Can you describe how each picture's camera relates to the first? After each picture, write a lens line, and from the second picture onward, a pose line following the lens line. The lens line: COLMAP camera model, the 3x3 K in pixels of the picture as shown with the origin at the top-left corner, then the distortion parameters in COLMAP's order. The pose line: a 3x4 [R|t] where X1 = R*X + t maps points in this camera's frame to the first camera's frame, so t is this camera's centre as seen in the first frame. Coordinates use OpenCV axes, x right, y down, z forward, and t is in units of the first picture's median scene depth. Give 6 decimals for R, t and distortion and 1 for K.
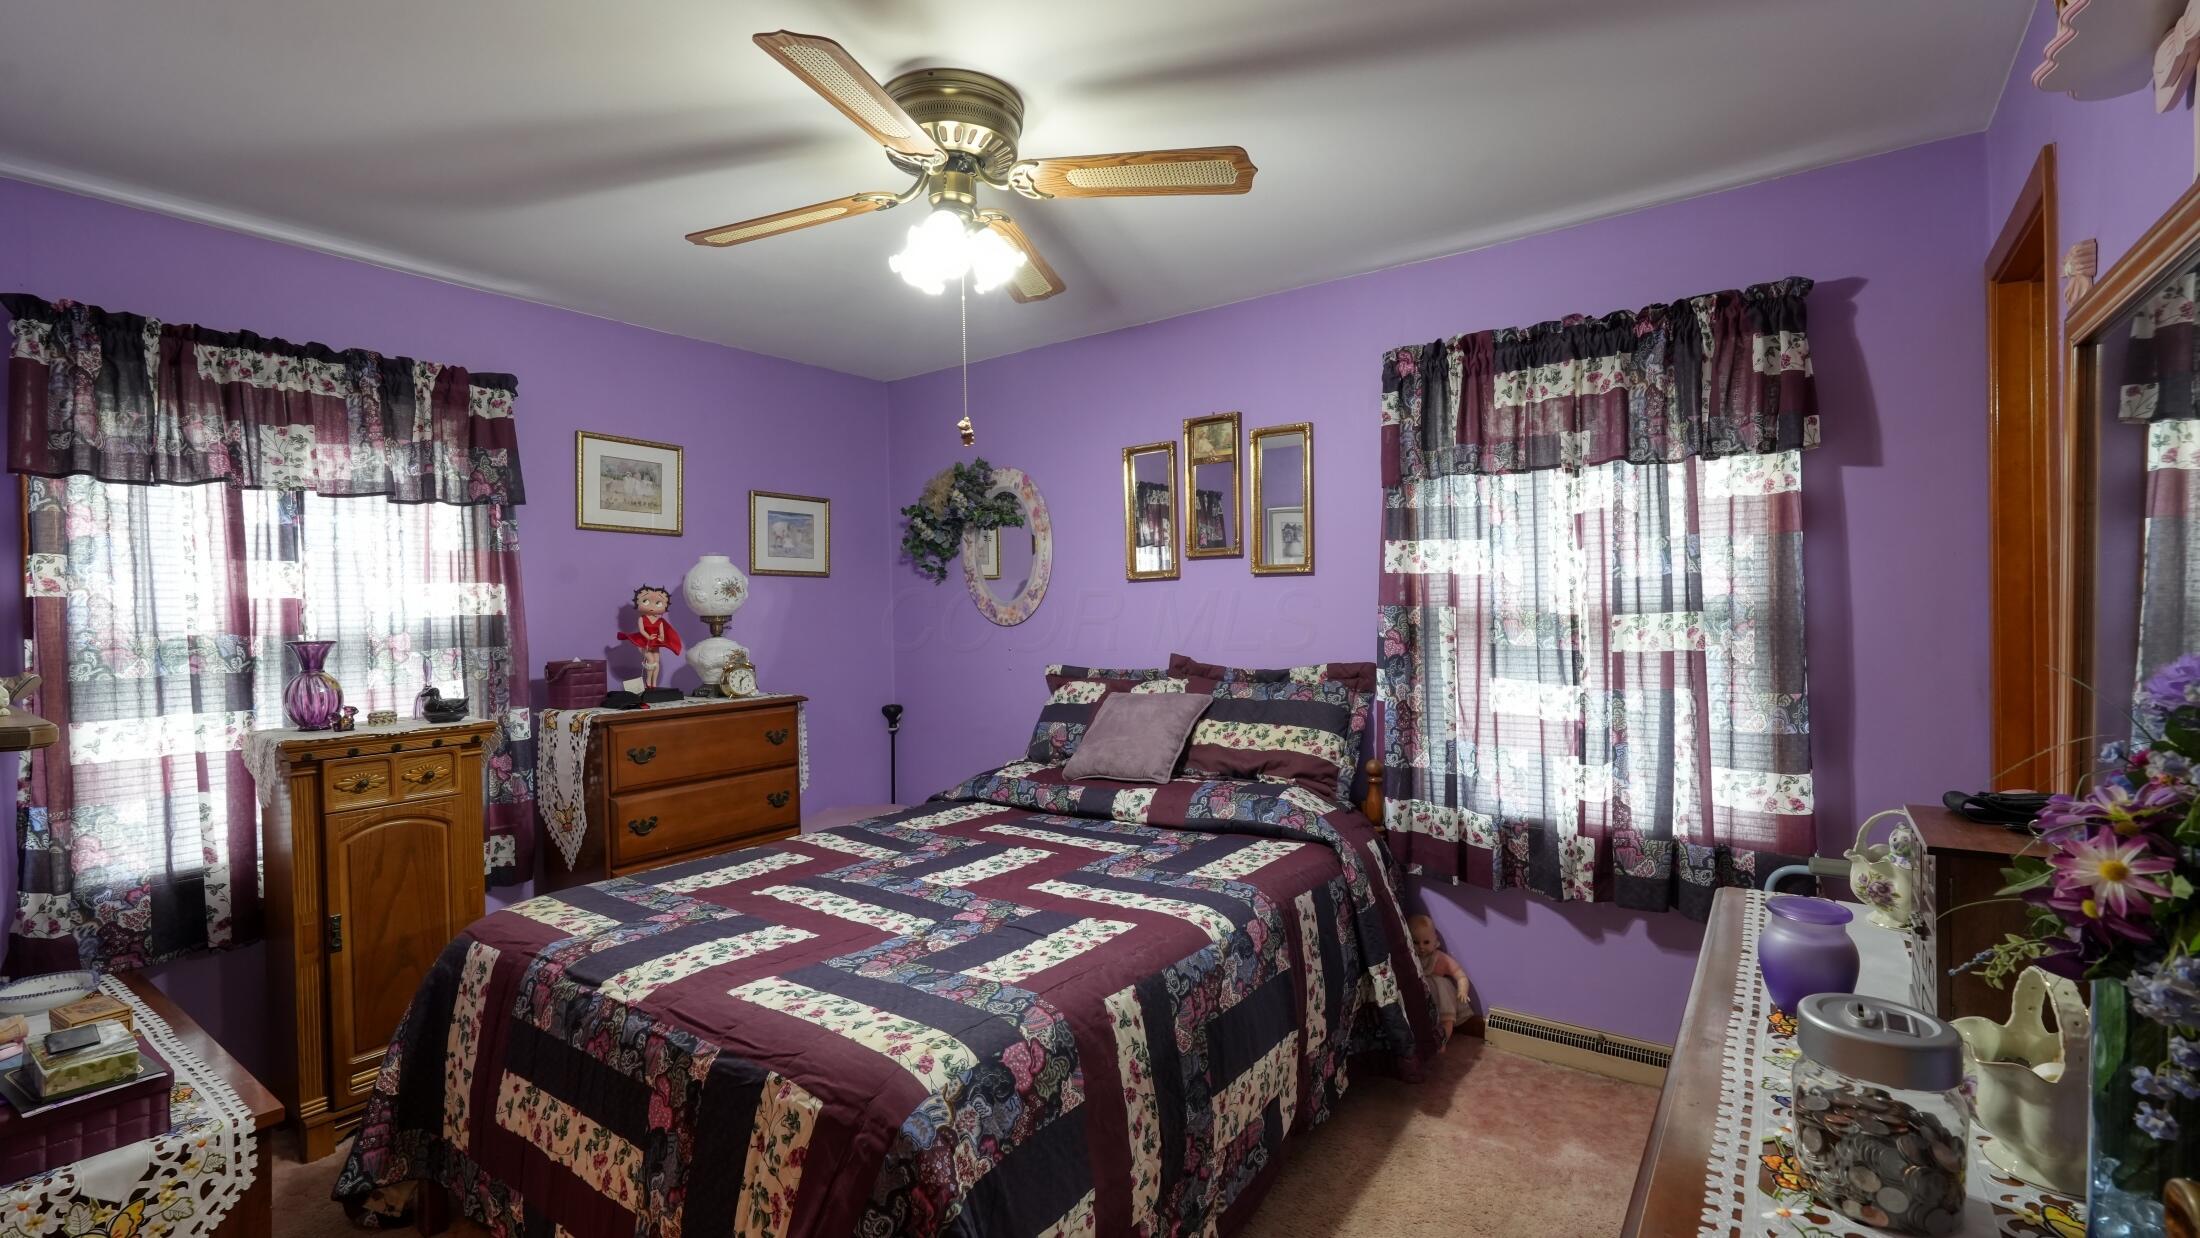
lens RADIAL K [[961.7, 0, 1098.5], [0, 961.7, 620.1], [0, 0, 1]] dist [-0.015622, 0.007813]
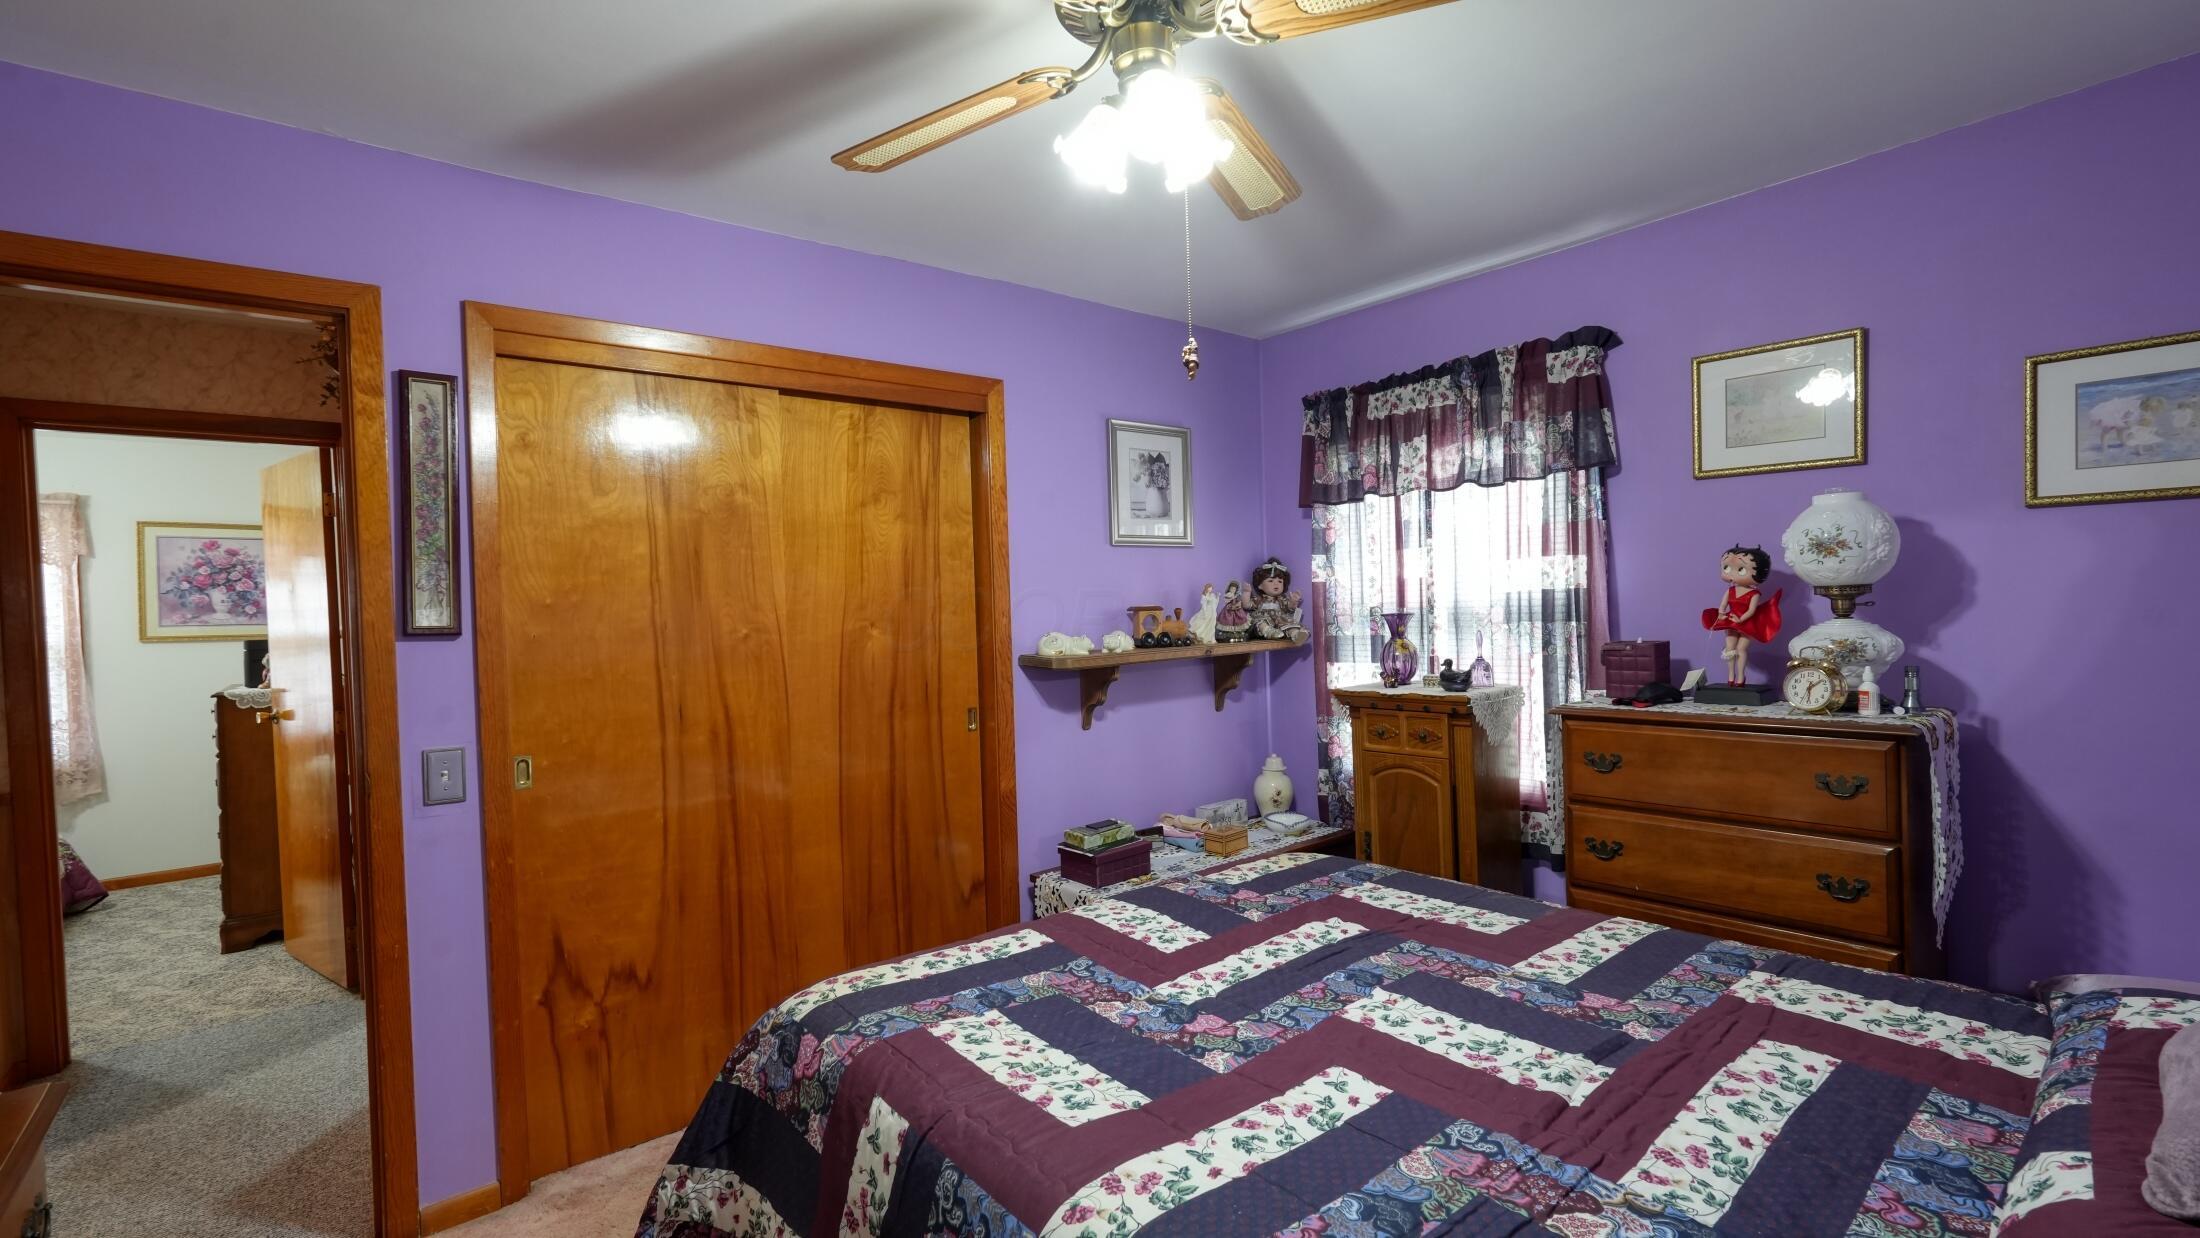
lens RADIAL K [[961.7, 0, 1098.5], [0, 961.7, 620.1], [0, 0, 1]] dist [-0.015622, 0.007813]
pose [[-0.243895, 0.038509, -0.969037, 0.490050], [0.024332, 0.999140, 0.033581, -0.020930], [0.969496, -0.015389, -0.244623, 0.931133]]
